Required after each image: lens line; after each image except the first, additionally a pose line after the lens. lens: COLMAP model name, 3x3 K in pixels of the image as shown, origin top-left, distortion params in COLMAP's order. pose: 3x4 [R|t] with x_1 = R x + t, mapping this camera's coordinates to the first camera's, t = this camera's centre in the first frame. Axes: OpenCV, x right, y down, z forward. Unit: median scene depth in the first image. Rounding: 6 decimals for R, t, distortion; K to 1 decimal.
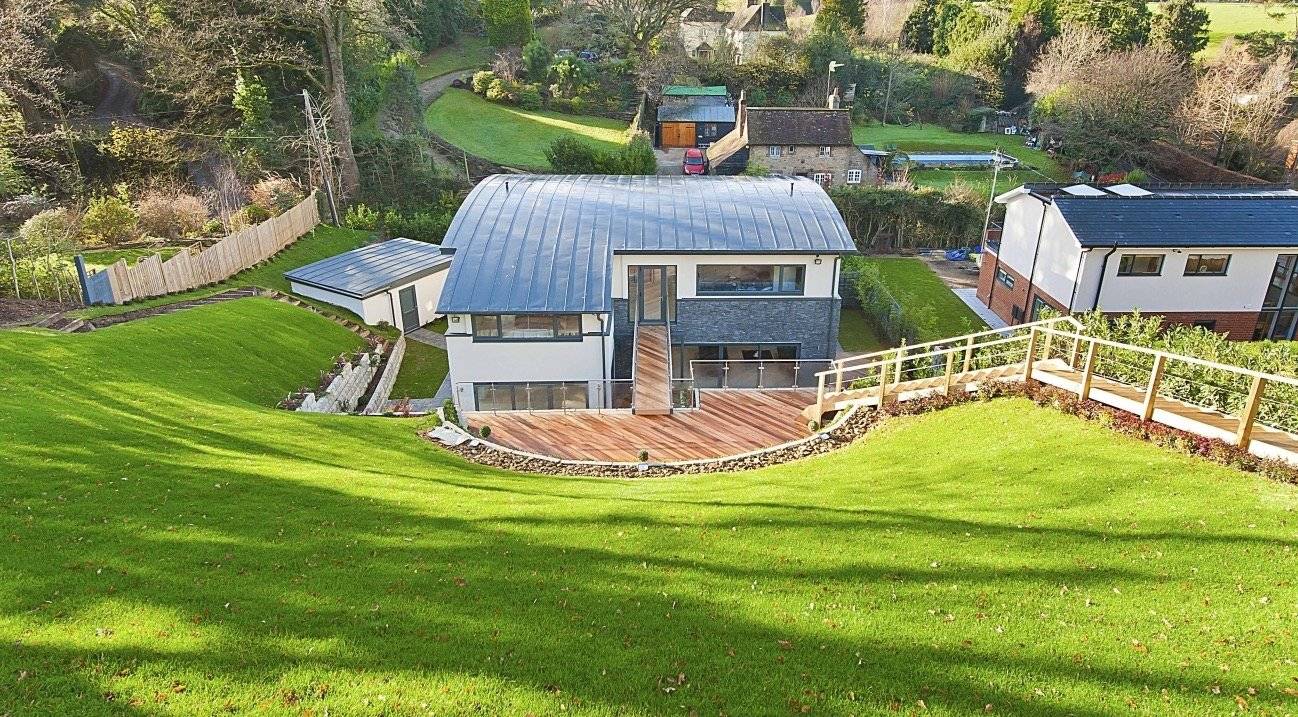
lens RADIAL K [[789.7, 0, 649.7], [0, 789.7, 323.7], [0, 0, 1]] dist [0.027246, -0.020848]
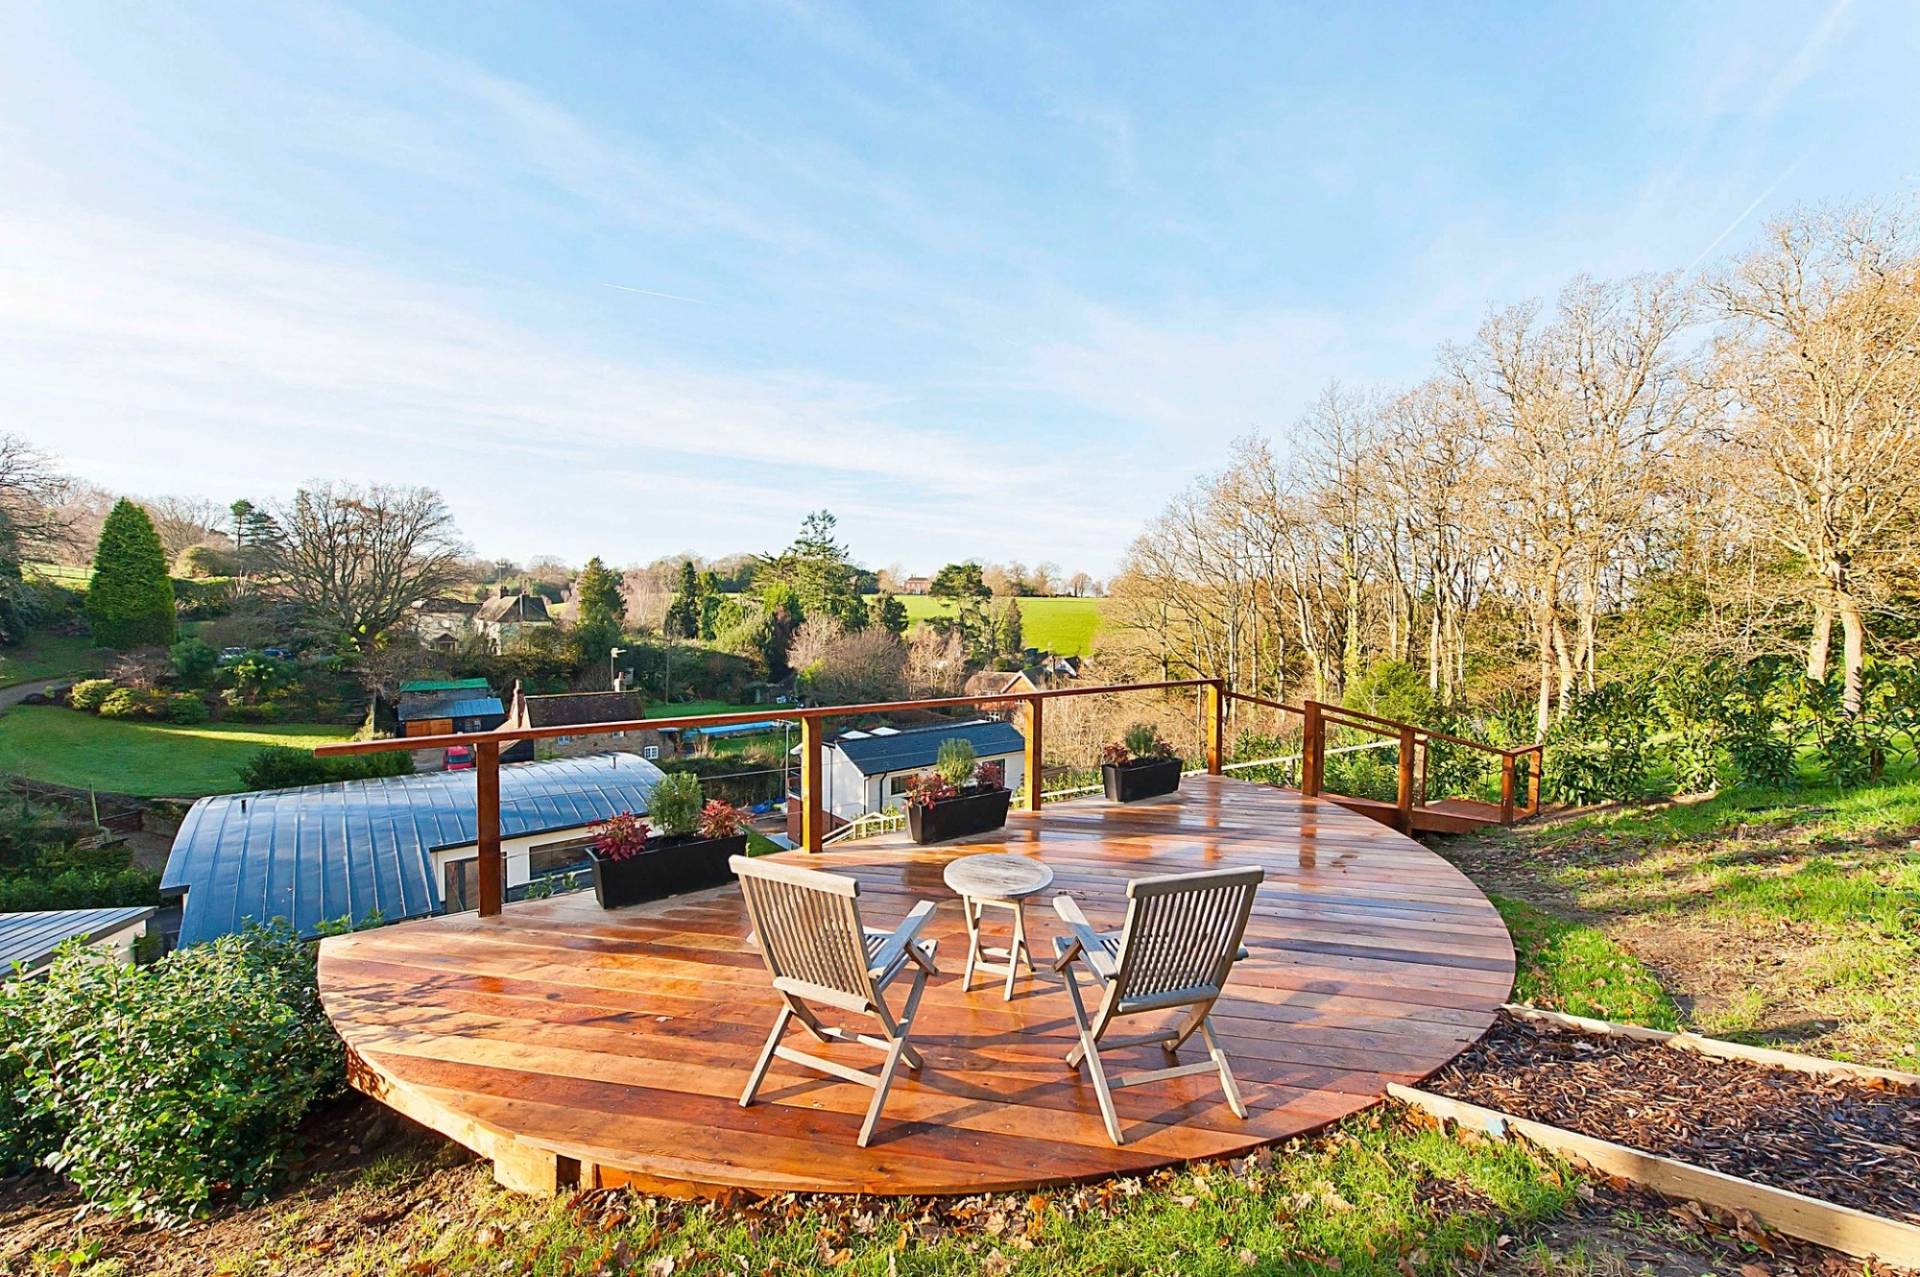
lens RADIAL K [[1319.3, 0, 960.0], [0, 1319.3, 638.5], [0, 0, 1]] dist [-0.123951, 0.070194]
pose [[0.802079, -0.032542, 0.596331, -0.429293], [0.222083, 0.943161, -0.247238, 0.183301], [-0.554390, 0.330739, 0.763717, -0.569415]]
